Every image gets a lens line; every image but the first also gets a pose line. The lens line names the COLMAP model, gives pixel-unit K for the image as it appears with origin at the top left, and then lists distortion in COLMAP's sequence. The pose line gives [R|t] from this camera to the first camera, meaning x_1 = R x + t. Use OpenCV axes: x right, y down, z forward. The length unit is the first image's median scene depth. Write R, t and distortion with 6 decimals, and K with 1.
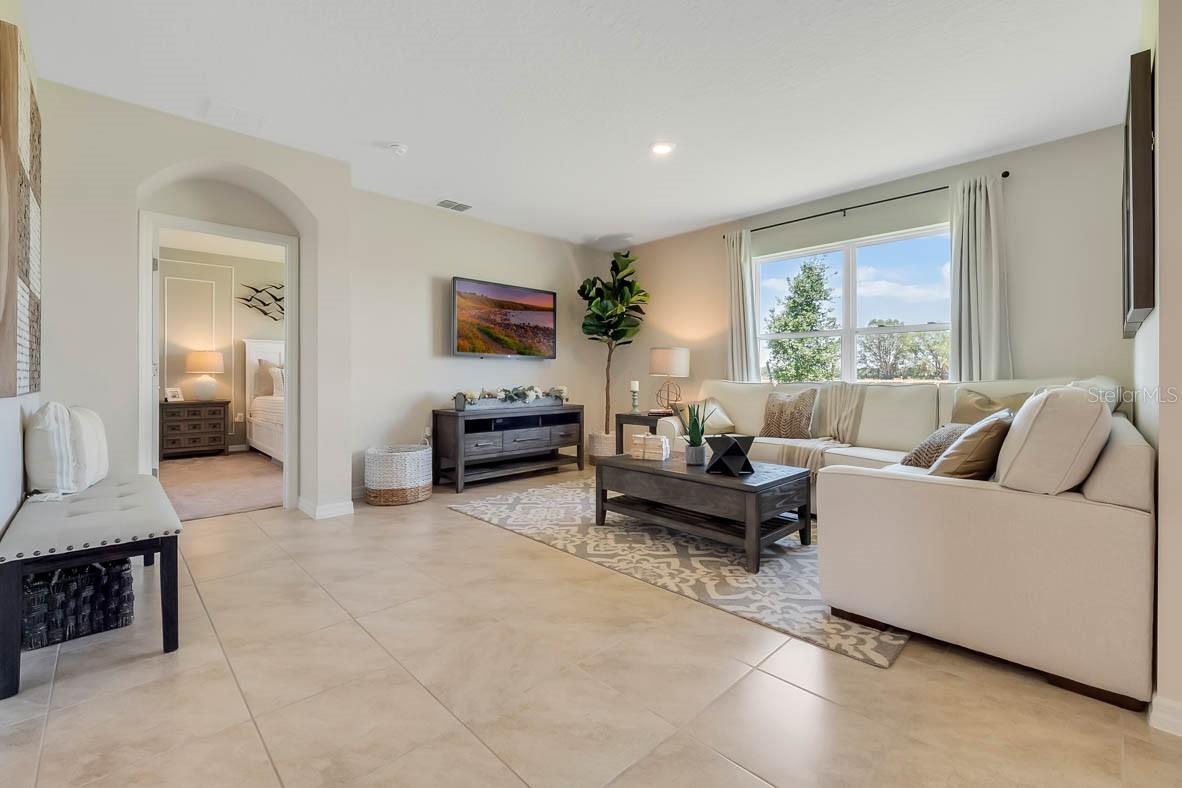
lens RADIAL K [[497.3, 0, 587.8], [0, 497.3, 383.1], [0, 0, 1]] dist [-0.003779, -0.003152]
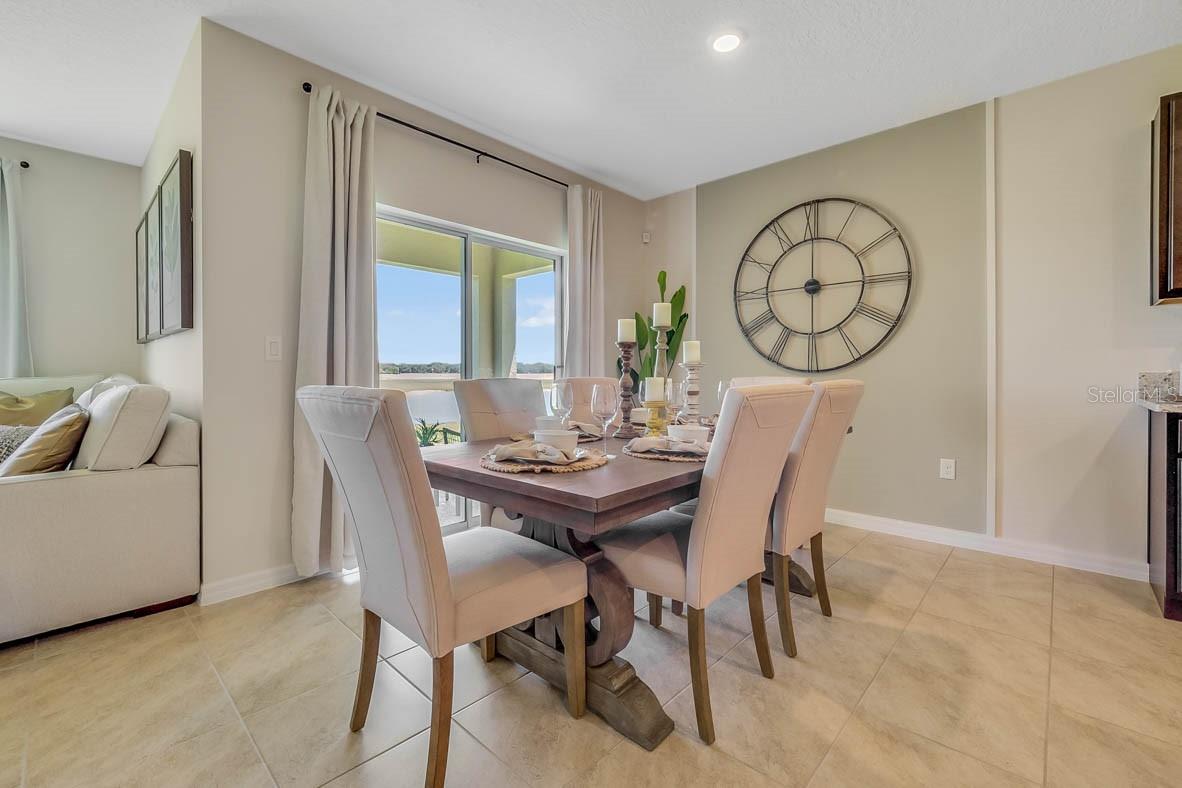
lens RADIAL K [[497.3, 0, 548.5], [0, 497.3, 378.9], [0, 0, 1]] dist [-0.003779, -0.003152]
pose [[0.008229, -0.009745, 0.999919, -0.142575], [0.009599, 0.999907, 0.009666, -0.003120], [-0.999920, 0.009518, 0.008321, -0.036602]]
